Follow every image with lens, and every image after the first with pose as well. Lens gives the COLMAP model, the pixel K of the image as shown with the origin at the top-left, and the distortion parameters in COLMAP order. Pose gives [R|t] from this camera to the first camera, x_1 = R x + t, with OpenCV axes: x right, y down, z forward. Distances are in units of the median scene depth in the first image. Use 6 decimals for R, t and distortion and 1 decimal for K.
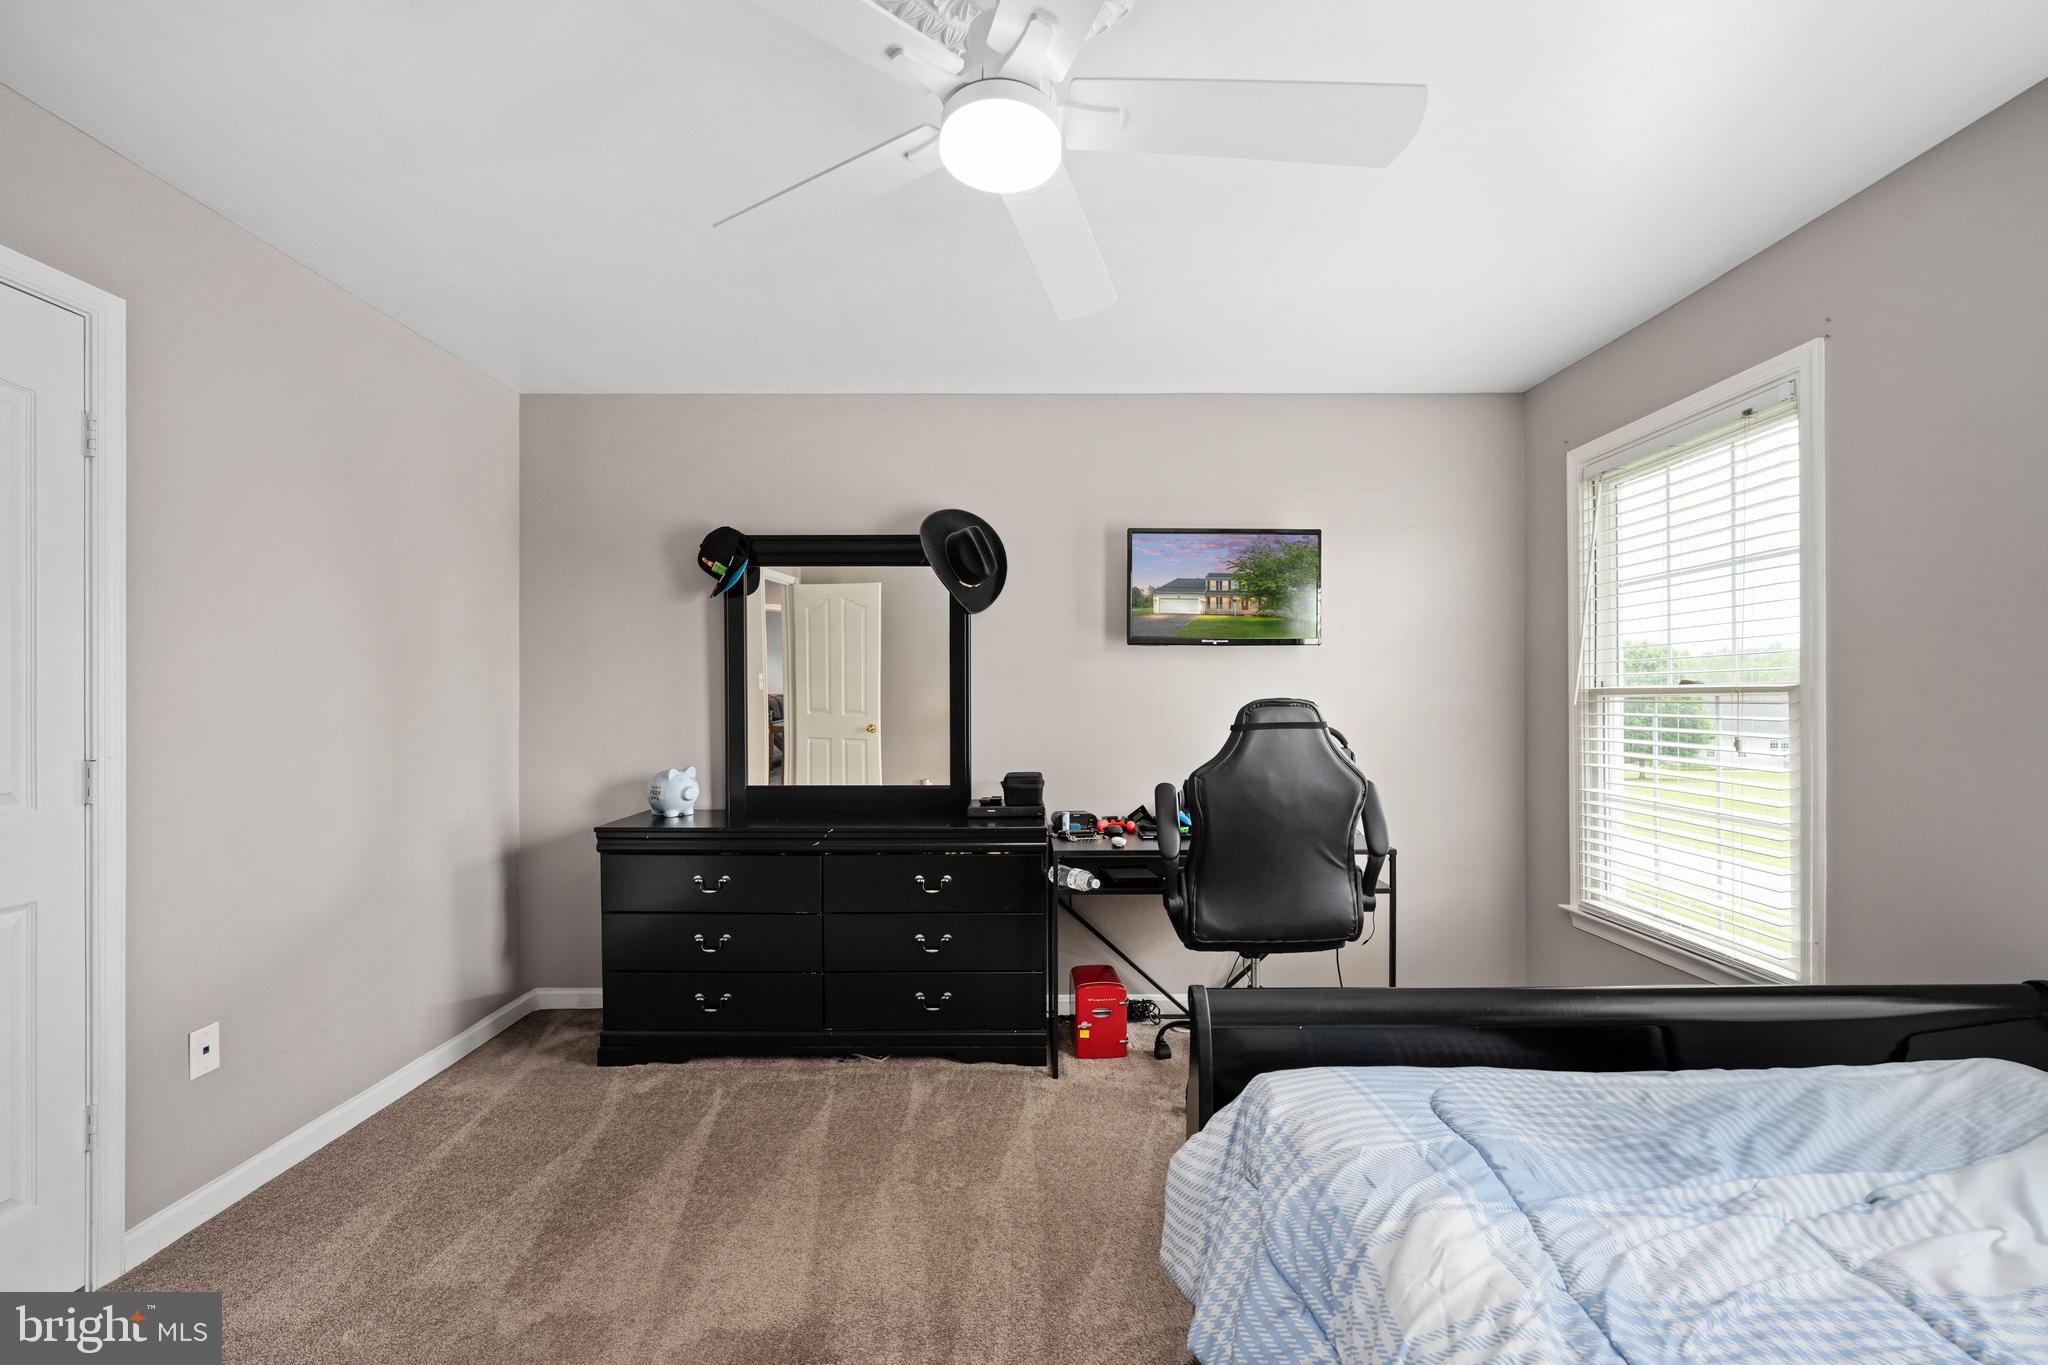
lens RADIAL K [[811.9, 0, 1025.8], [0, 811.9, 693.0], [0, 0, 1]] dist [0.000766, -0.000199]
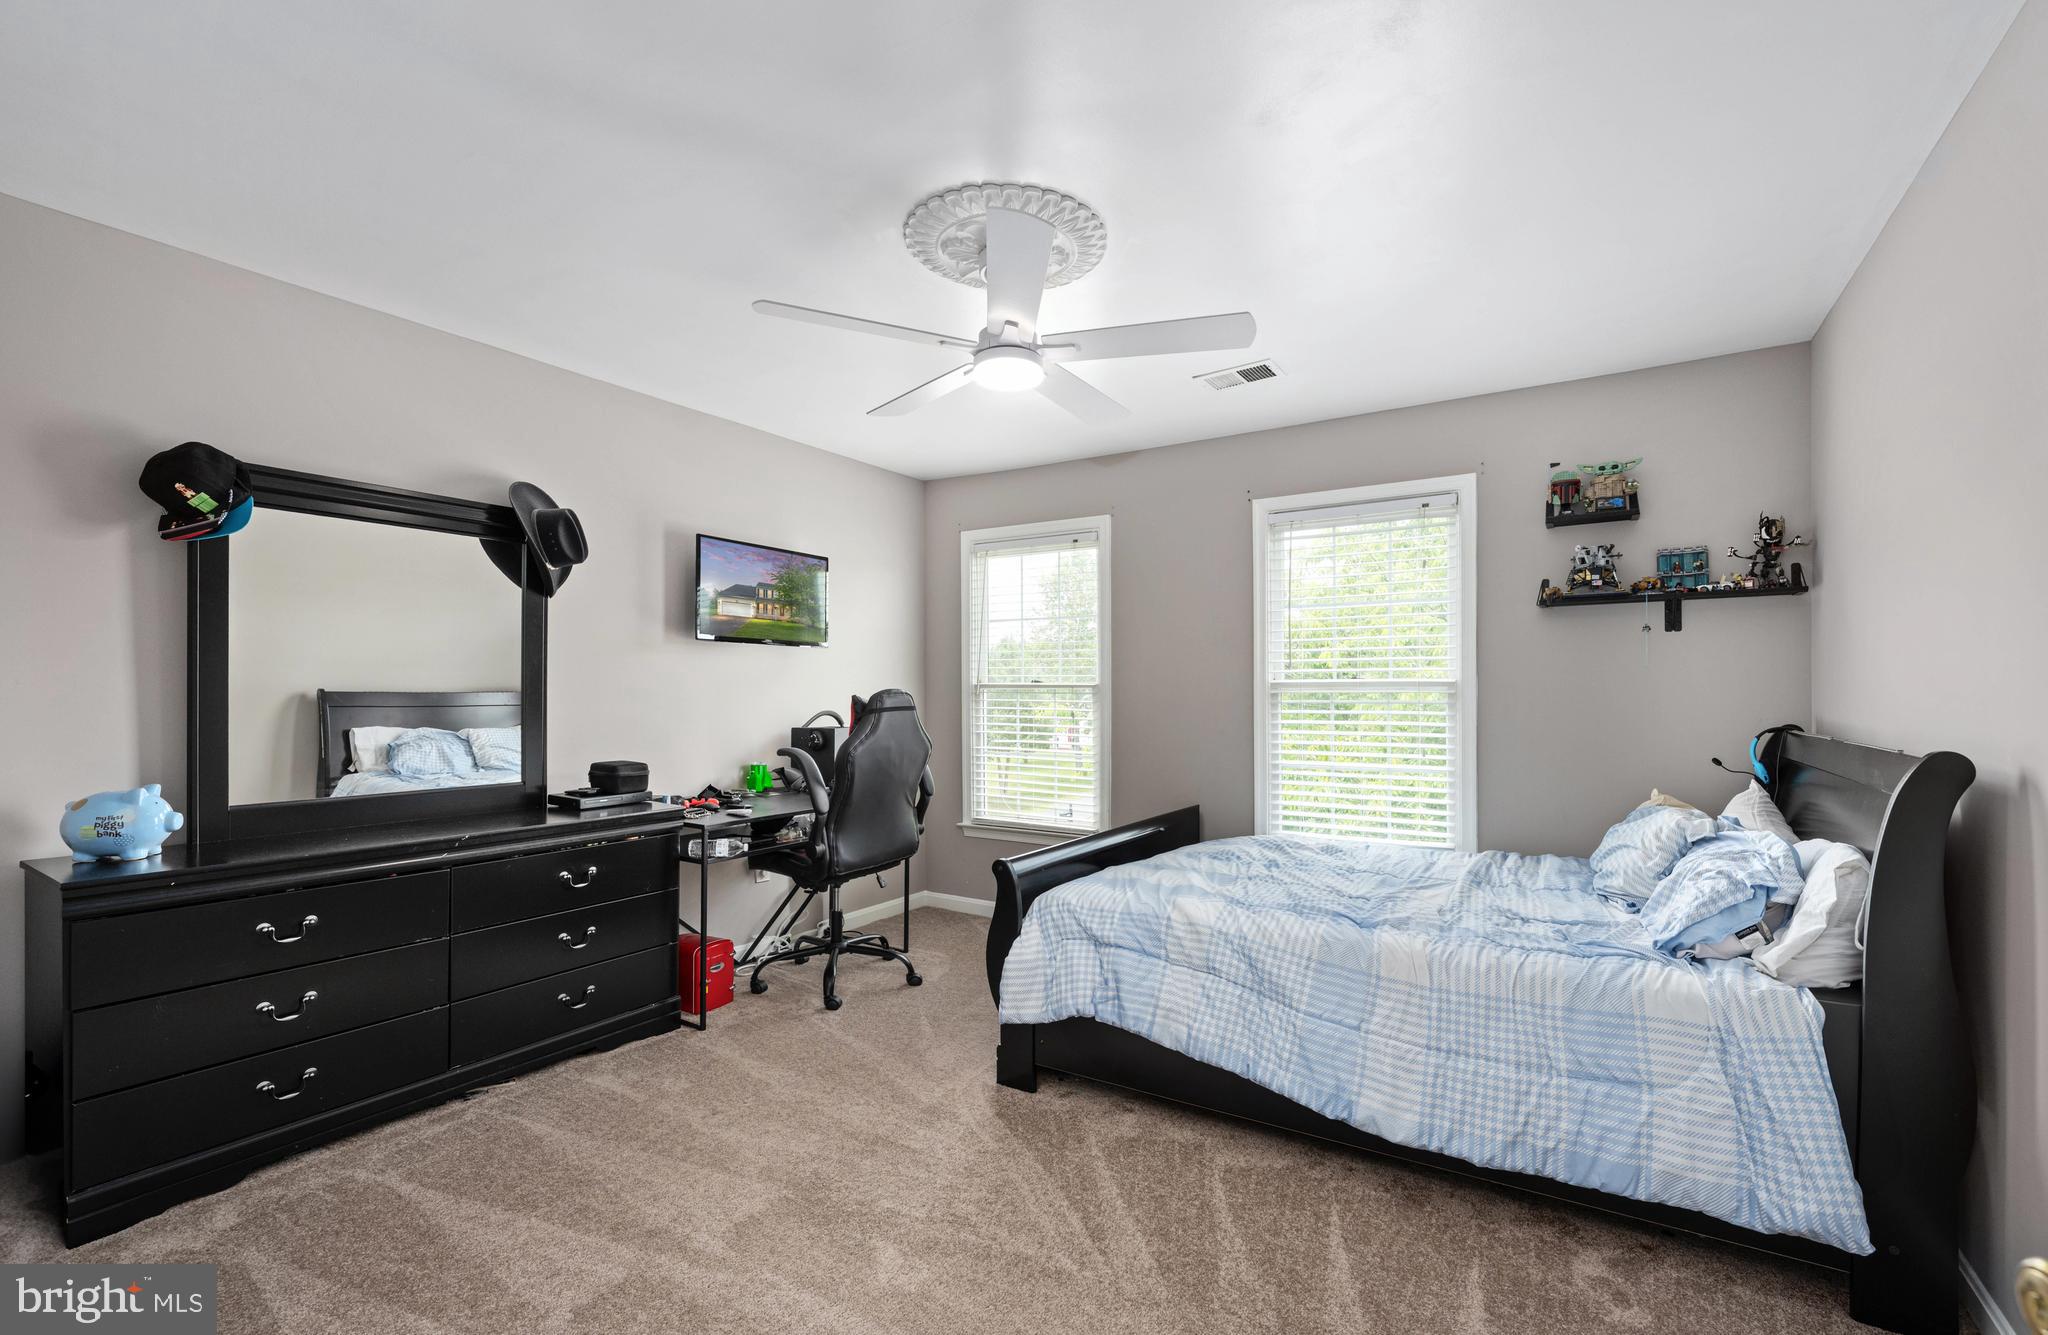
lens RADIAL K [[850.3, 0, 1024.0], [0, 850.3, 667.5], [0, 0, 1]] dist [-0.000723, -0.000163]
pose [[0.562089, 0.023914, 0.826731, -0.610263], [-0.012120, 0.999713, -0.020678, -0.003322], [-0.826988, 0.001602, 0.562218, -0.017442]]
